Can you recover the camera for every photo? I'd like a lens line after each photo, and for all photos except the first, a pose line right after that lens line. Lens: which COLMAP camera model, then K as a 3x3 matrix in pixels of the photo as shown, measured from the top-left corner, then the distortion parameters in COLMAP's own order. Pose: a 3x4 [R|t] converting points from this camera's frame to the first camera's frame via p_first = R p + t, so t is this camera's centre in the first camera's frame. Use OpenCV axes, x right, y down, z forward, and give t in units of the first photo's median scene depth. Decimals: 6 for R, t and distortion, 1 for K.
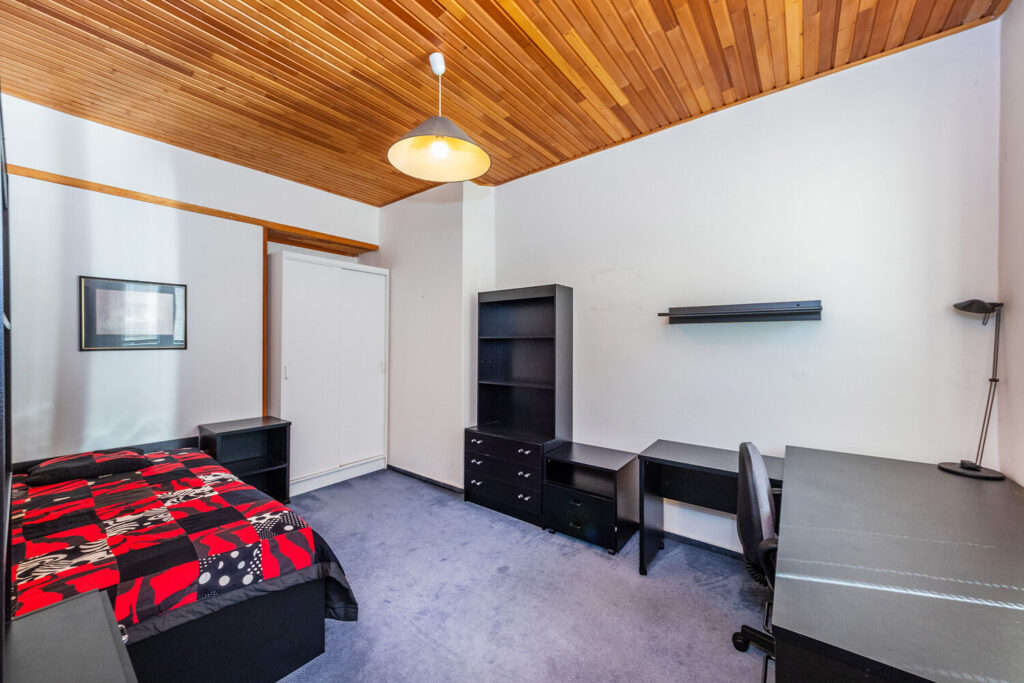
lens RADIAL K [[387.8, 0, 511.5], [0, 387.8, 351.1], [0, 0, 1]] dist [-0.000680, -0.000027]
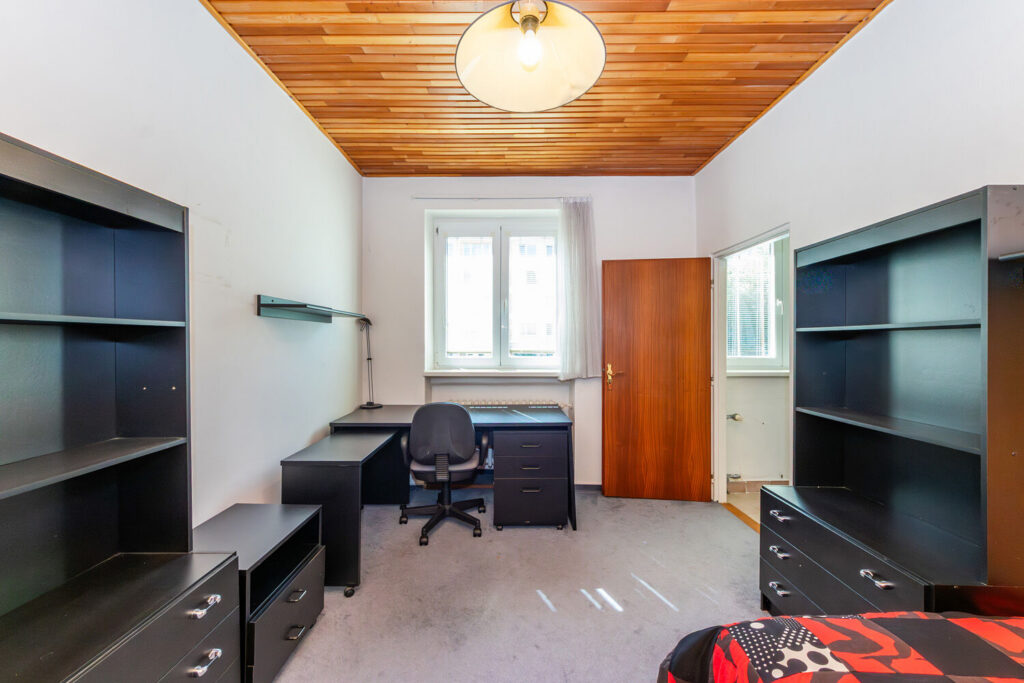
lens RADIAL K [[387.8, 0, 510.6], [0, 387.8, 338.0], [0, 0, 1]] dist [-0.000680, -0.000027]
pose [[-0.614435, 0.010037, 0.788903, -0.680262], [0.003350, 0.999943, -0.010113, -0.004219], [-0.788960, -0.003572, -0.614434, 1.393963]]
